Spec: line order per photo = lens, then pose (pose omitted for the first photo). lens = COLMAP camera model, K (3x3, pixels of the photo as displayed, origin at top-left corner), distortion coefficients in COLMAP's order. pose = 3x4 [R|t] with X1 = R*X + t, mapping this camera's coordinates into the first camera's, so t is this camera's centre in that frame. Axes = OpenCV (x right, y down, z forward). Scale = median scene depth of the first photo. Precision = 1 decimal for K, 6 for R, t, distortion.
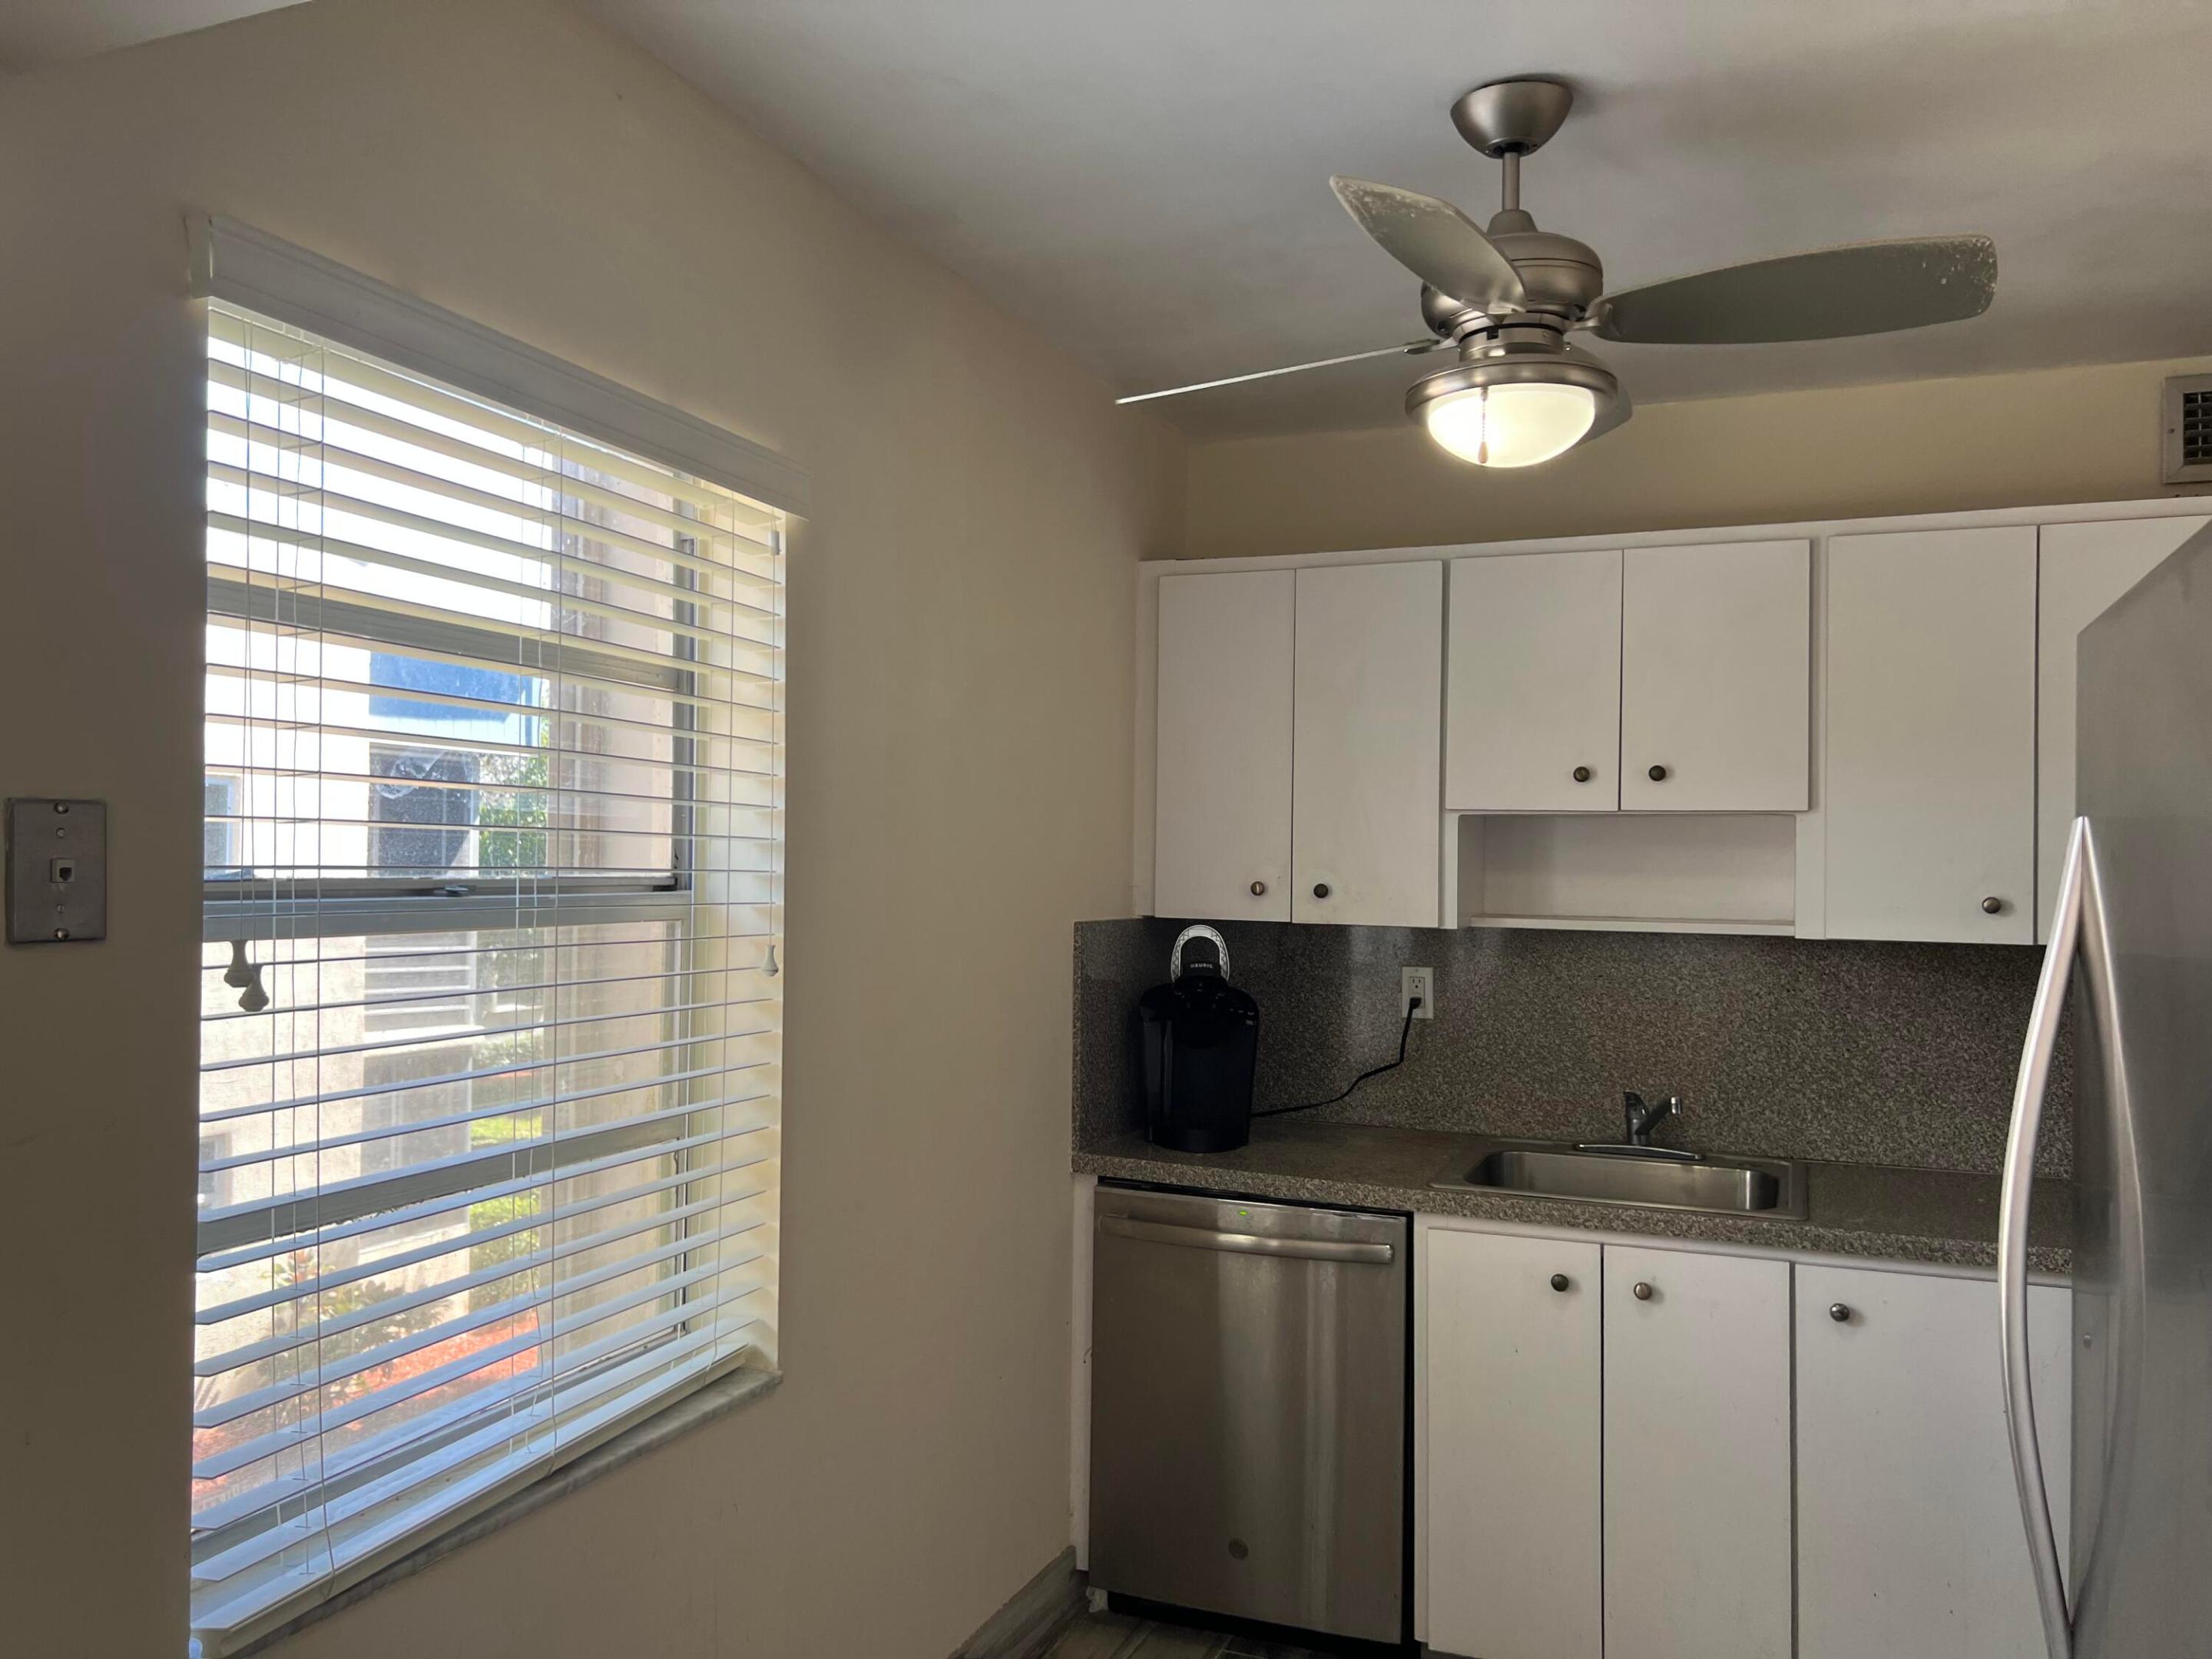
lens RADIAL K [[1649.3, 0, 1064.4], [0, 1649.3, 831.0], [0, 0, 1]] dist [0.051698, -0.079776]
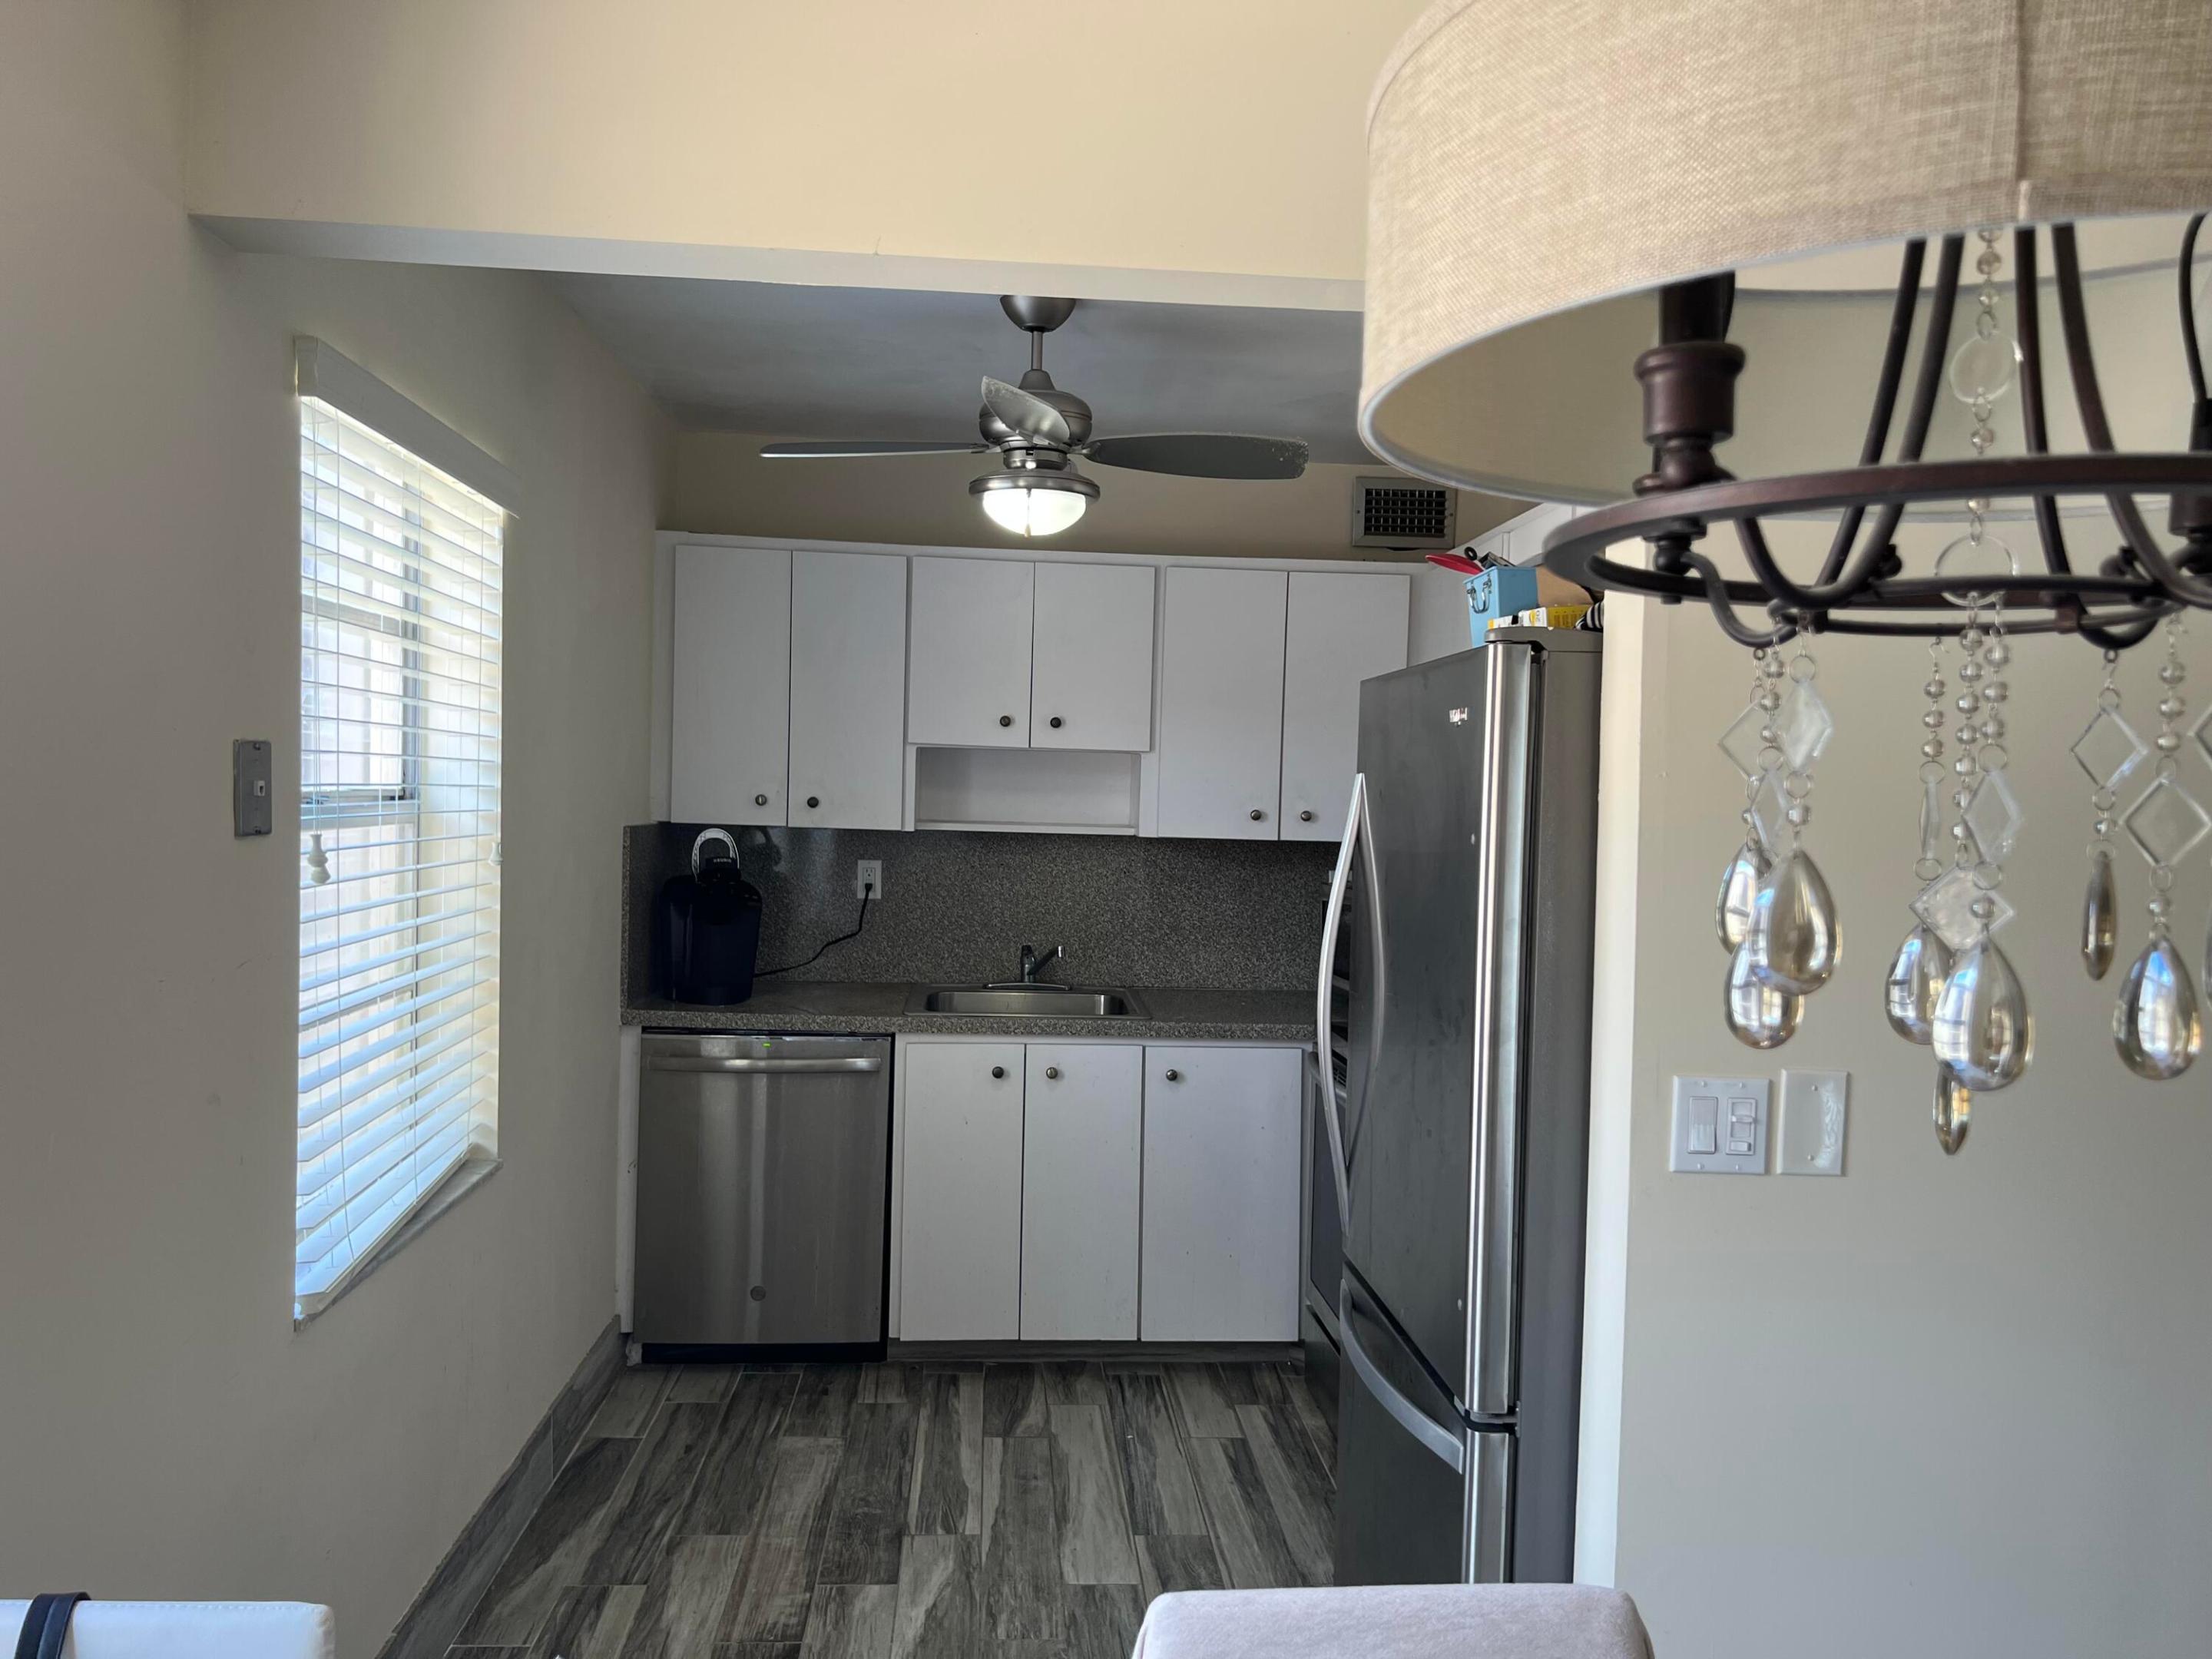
lens RADIAL K [[1657.5, 0, 1100.5], [0, 1657.5, 839.2], [0, 0, 1]] dist [0.057026, -0.073959]
pose [[0.889497, -0.002649, 0.456933, -0.262562], [-0.025220, 0.998174, 0.054882, -0.013568], [-0.456244, -0.060341, 0.887806, -0.296259]]
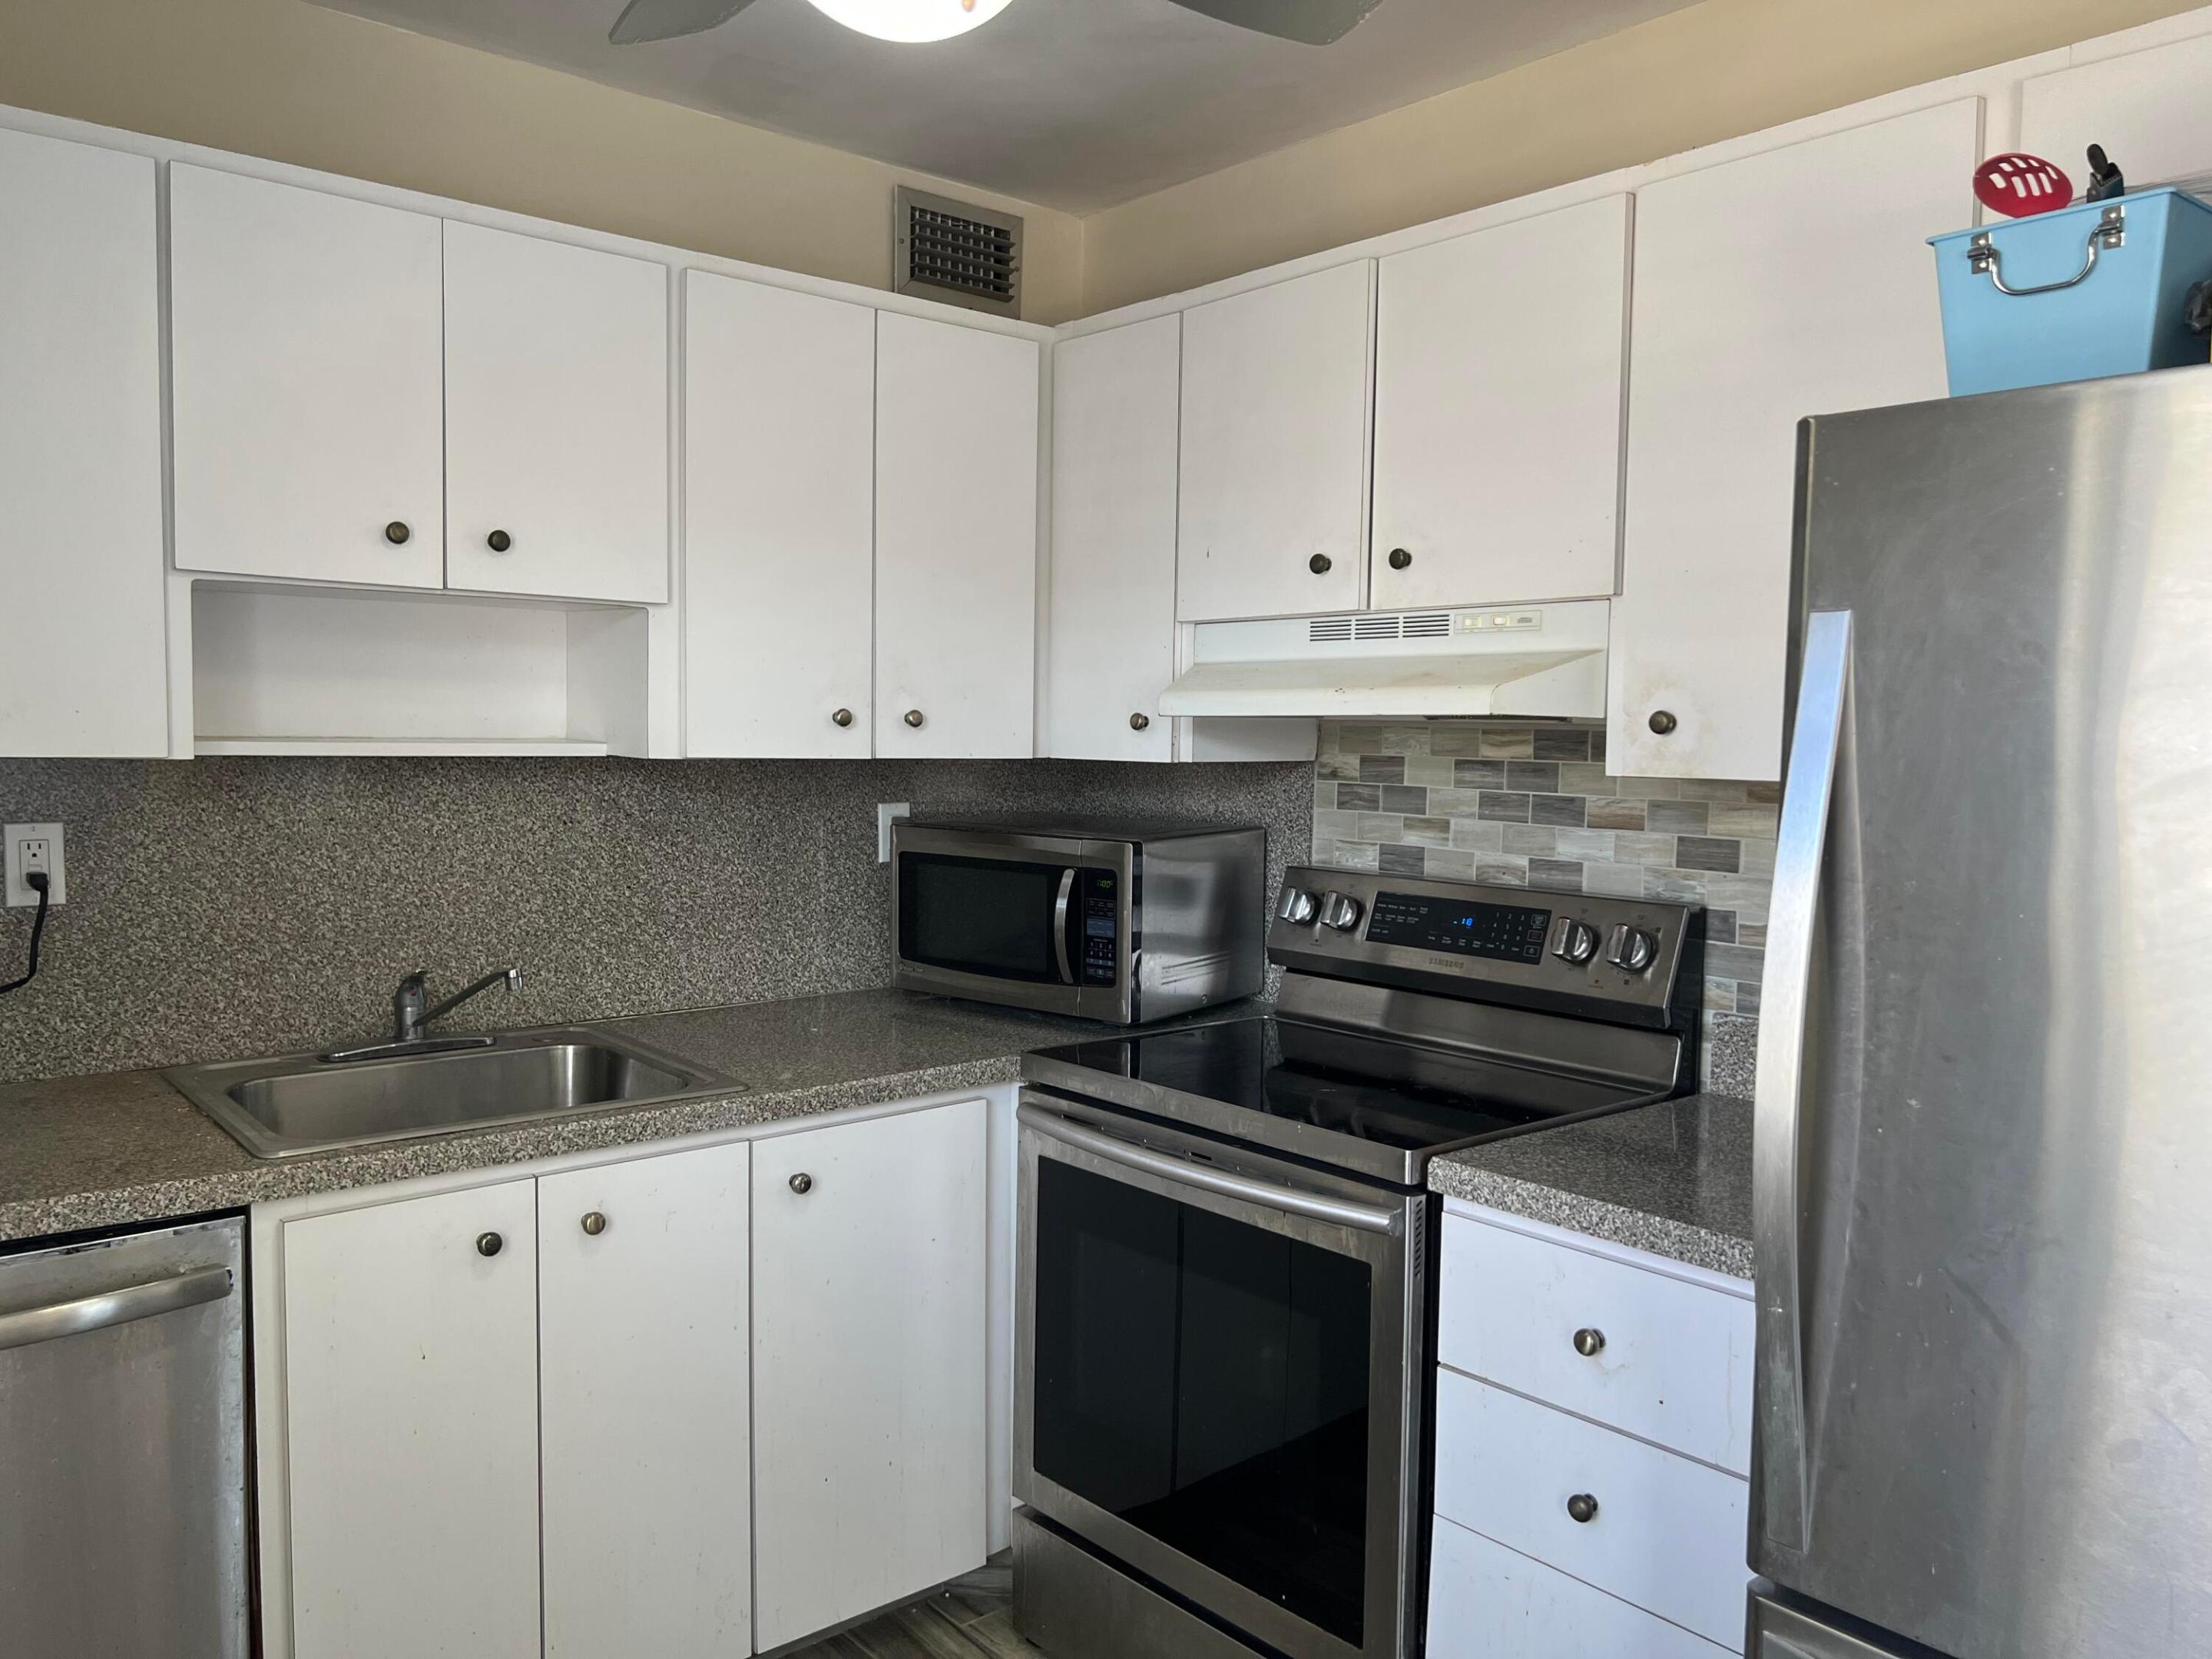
lens RADIAL K [[1657.9, 0, 1106.0], [0, 1657.9, 829.5], [0, 0, 1]] dist [0.059813, -0.079041]
pose [[0.432219, -0.061438, 0.899673, -0.205729], [-0.030093, 0.996138, 0.082483, 0.023976], [-0.901266, -0.062724, 0.428701, 0.422892]]
